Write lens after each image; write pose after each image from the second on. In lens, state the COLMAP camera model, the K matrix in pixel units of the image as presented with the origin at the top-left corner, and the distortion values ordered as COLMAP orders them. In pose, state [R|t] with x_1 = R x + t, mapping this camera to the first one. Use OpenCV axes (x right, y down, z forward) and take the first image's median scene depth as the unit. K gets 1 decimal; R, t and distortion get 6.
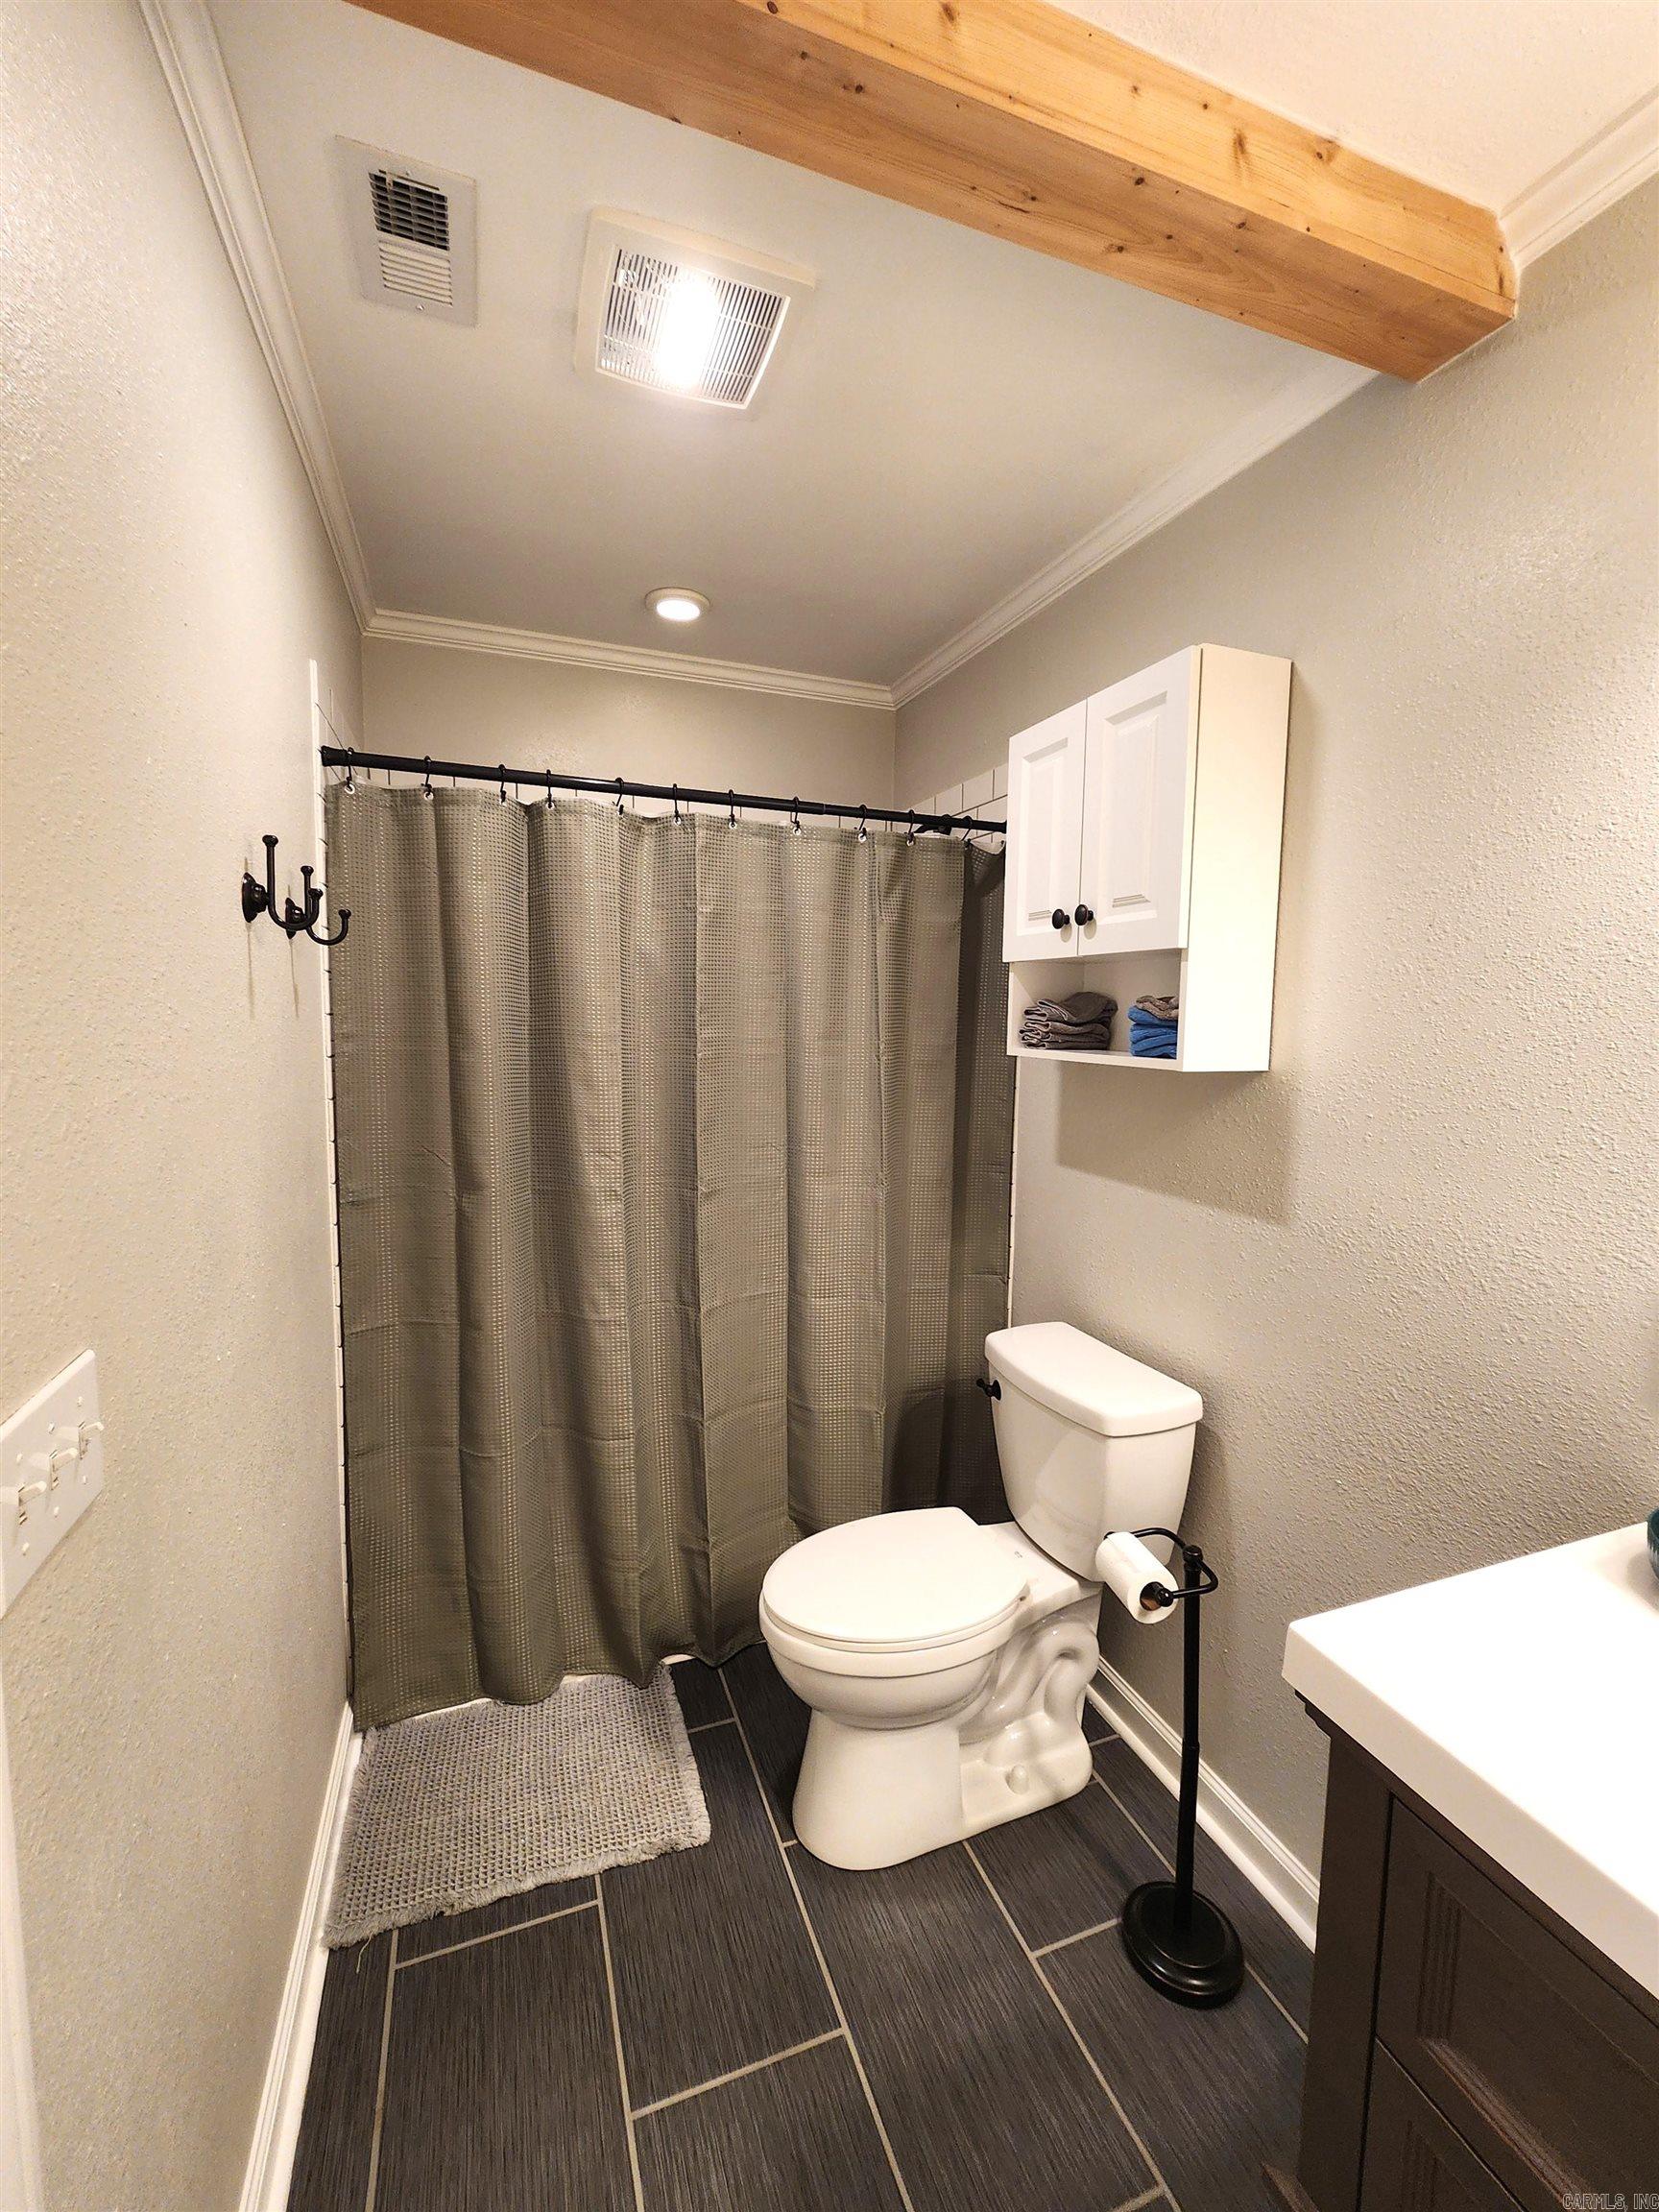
lens RADIAL K [[905.6, 0, 829.8], [0, 905.6, 1103.7], [0, 0, 1]] dist [-0.002019, 0.001079]
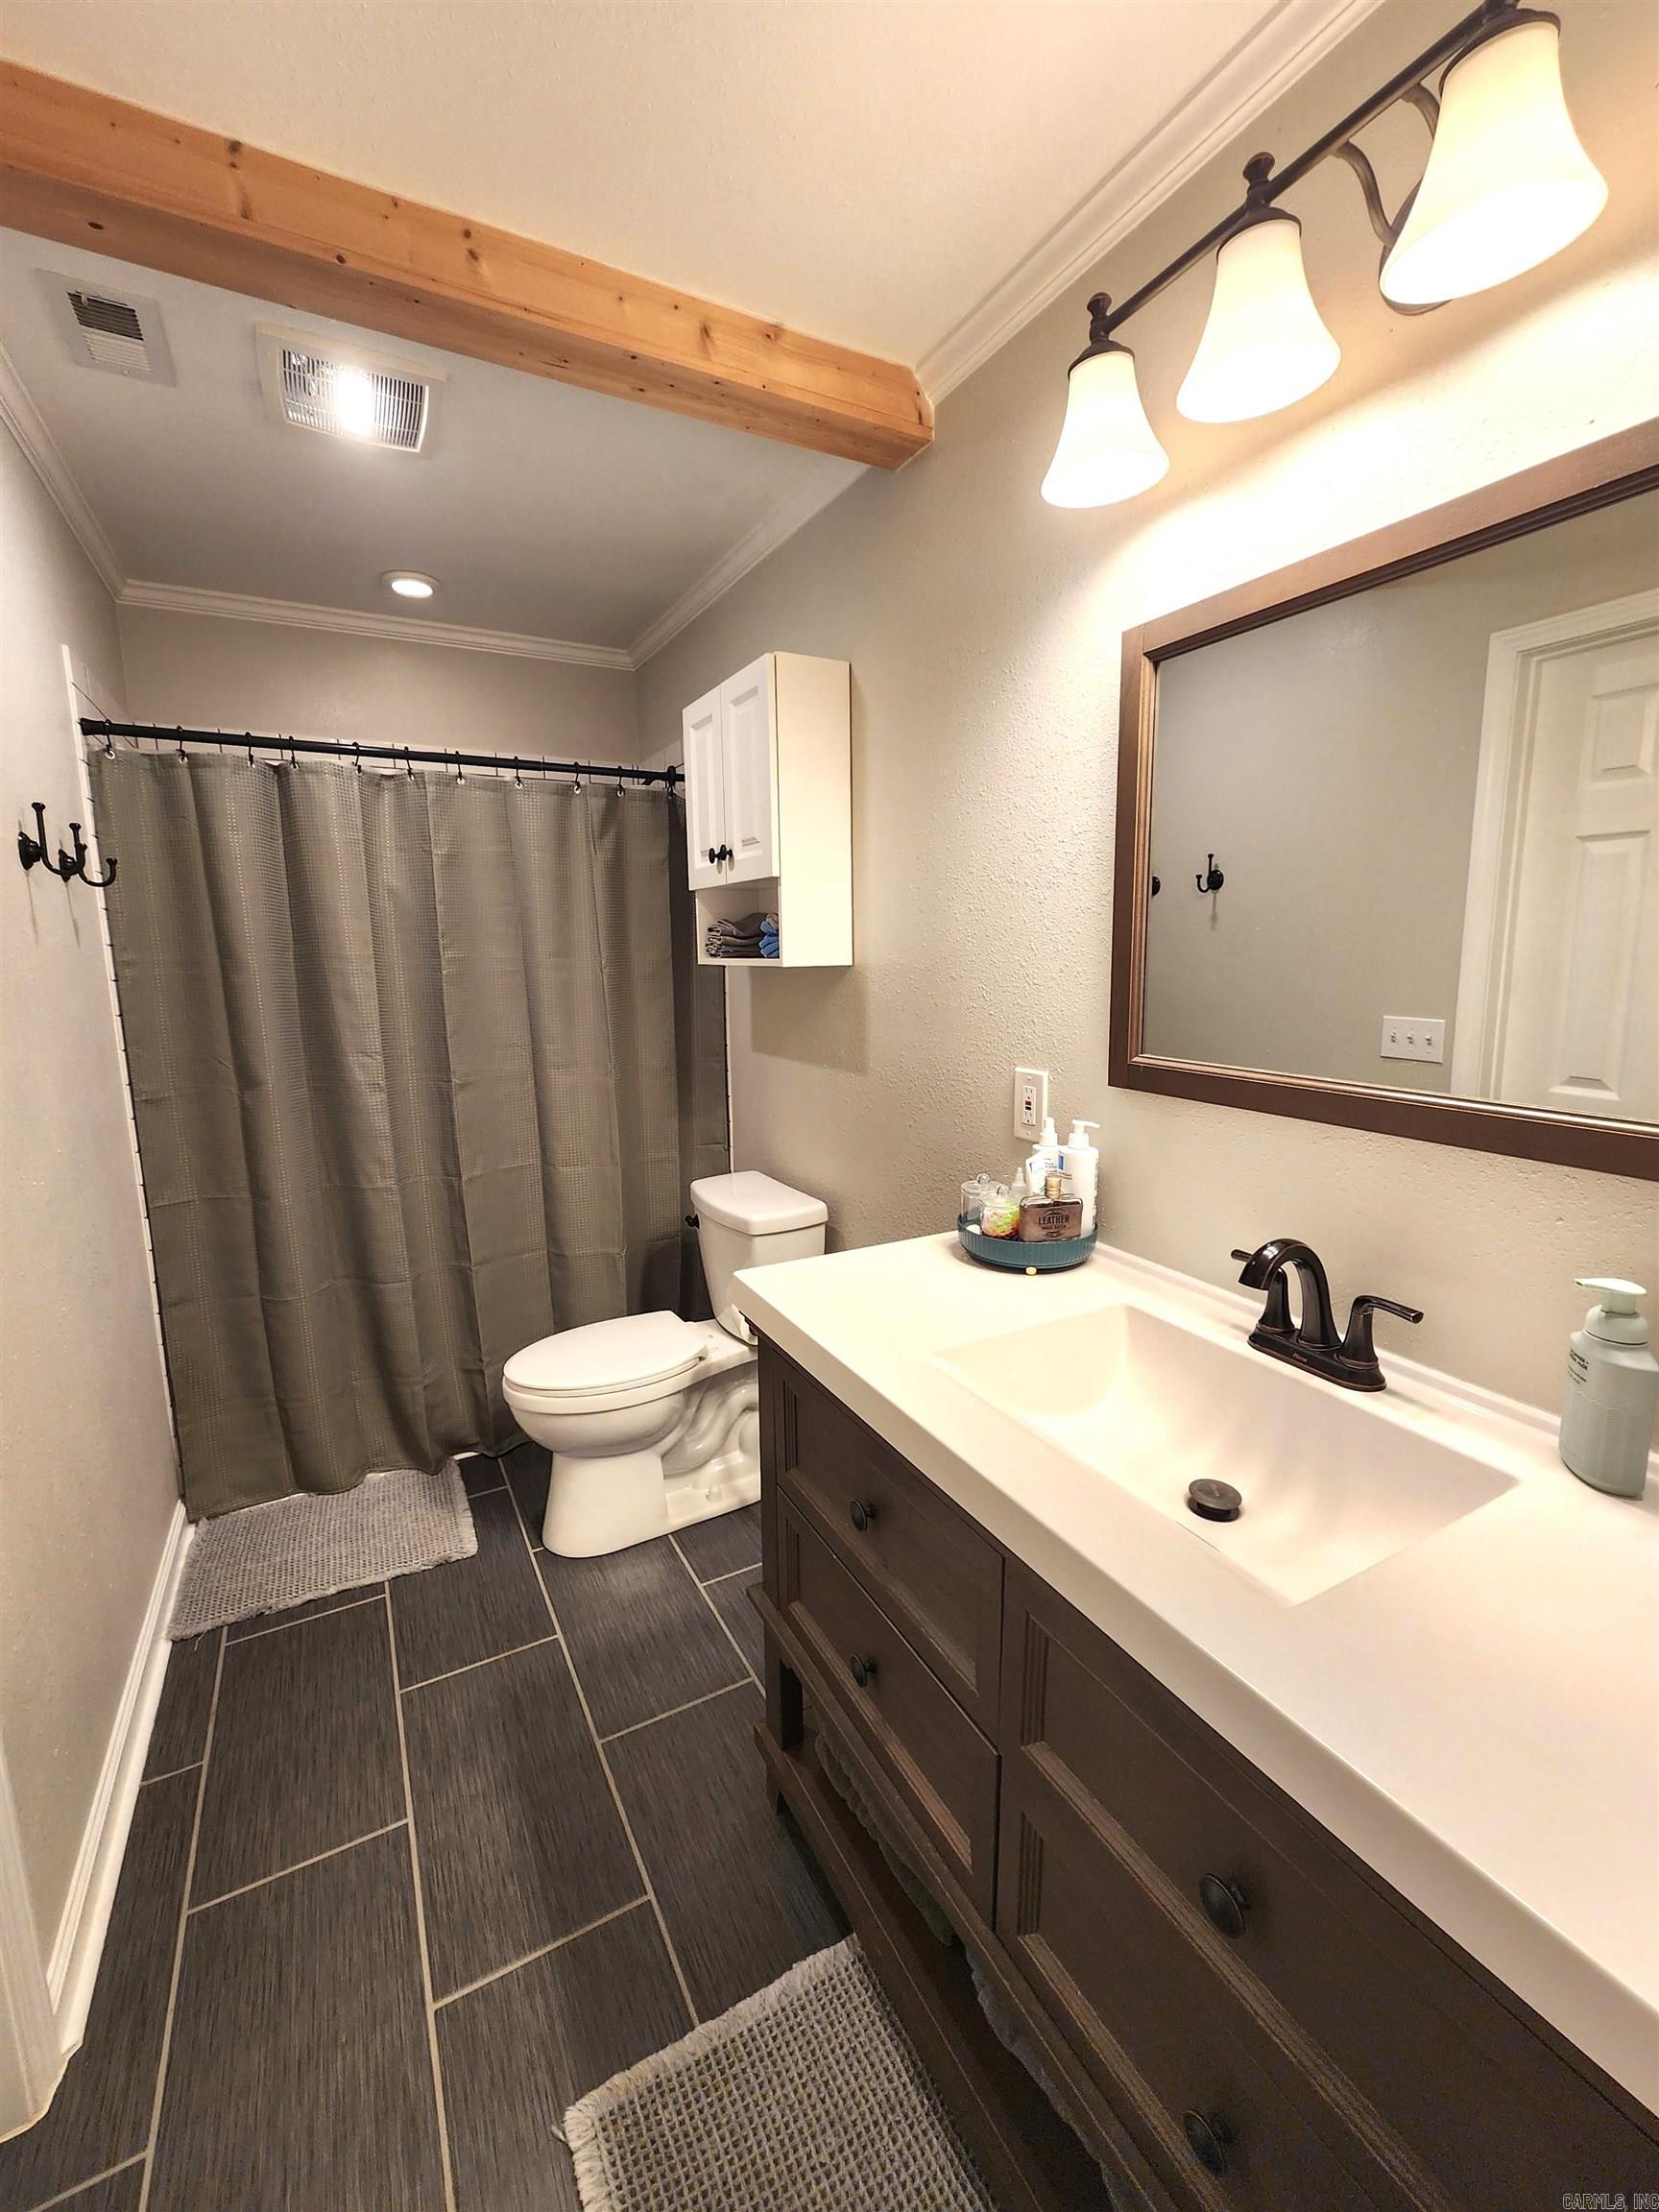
lens RADIAL K [[905.6, 0, 825.6], [0, 905.6, 1100.4], [0, 0, 1]] dist [-0.002019, 0.001079]
pose [[0.989934, -0.050793, 0.132101, 0.219189], [0.041801, 0.996672, 0.069978, 0.062081], [-0.135216, -0.063752, 0.988763, -0.331120]]
